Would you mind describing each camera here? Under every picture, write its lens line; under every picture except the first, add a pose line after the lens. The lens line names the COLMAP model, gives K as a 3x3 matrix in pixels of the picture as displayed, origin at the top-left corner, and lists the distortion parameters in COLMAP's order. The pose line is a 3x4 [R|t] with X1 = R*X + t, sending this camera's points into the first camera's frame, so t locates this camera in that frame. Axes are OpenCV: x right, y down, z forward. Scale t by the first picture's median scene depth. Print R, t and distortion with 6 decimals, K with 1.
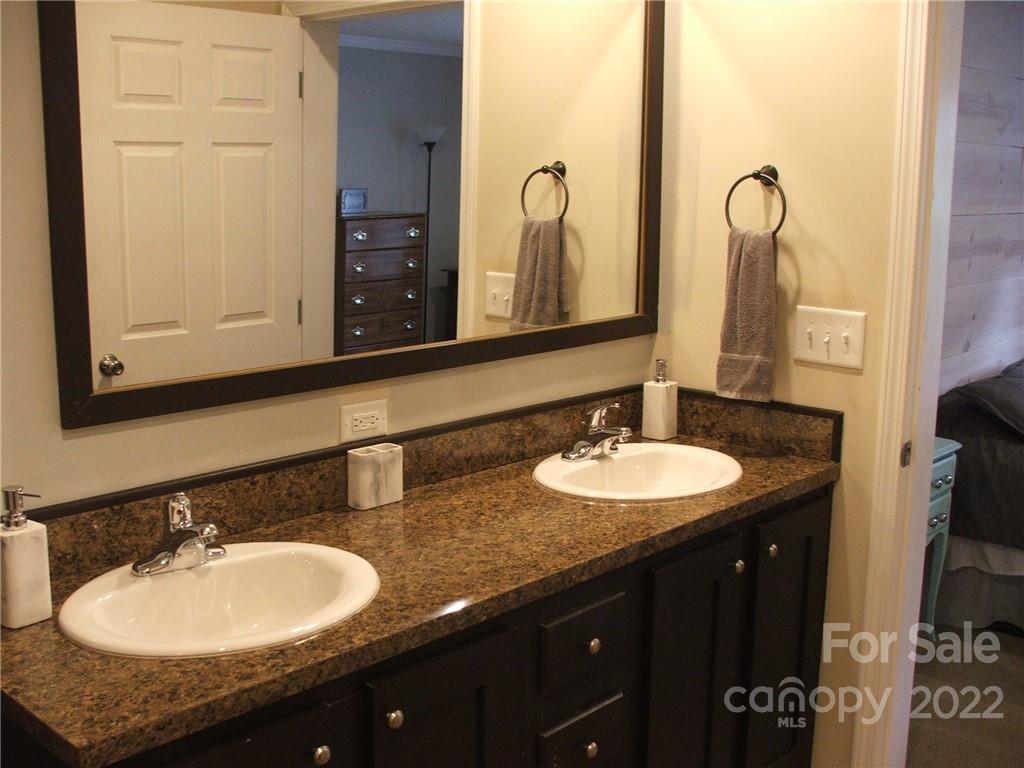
lens RADIAL K [[1152.2, 0, 512.0], [0, 1152.2, 384.0], [0, 0, 1]] dist [-0.108233, -0.005651]
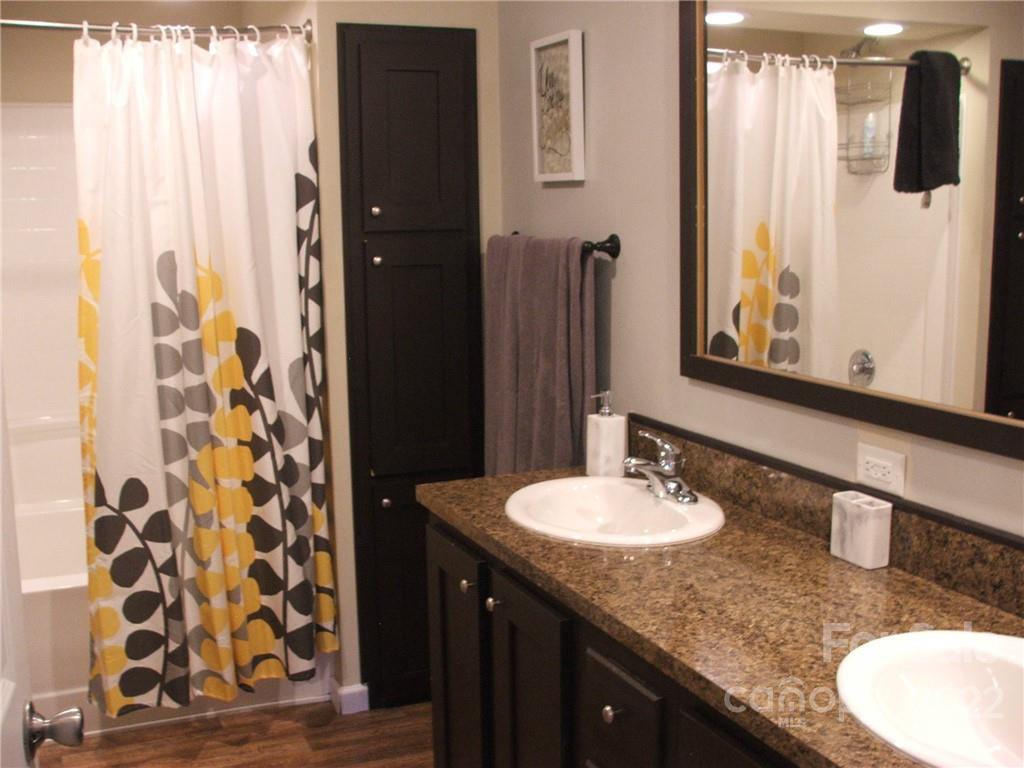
lens RADIAL K [[1152.2, 0, 512.0], [0, 1152.2, 384.0], [0, 0, 1]] dist [-0.108233, -0.005651]
pose [[-0.409701, 0.133673, -0.902373, 0.806749], [-0.153782, 0.964927, 0.212760, -0.182401], [0.899164, 0.225937, -0.374775, 1.116313]]
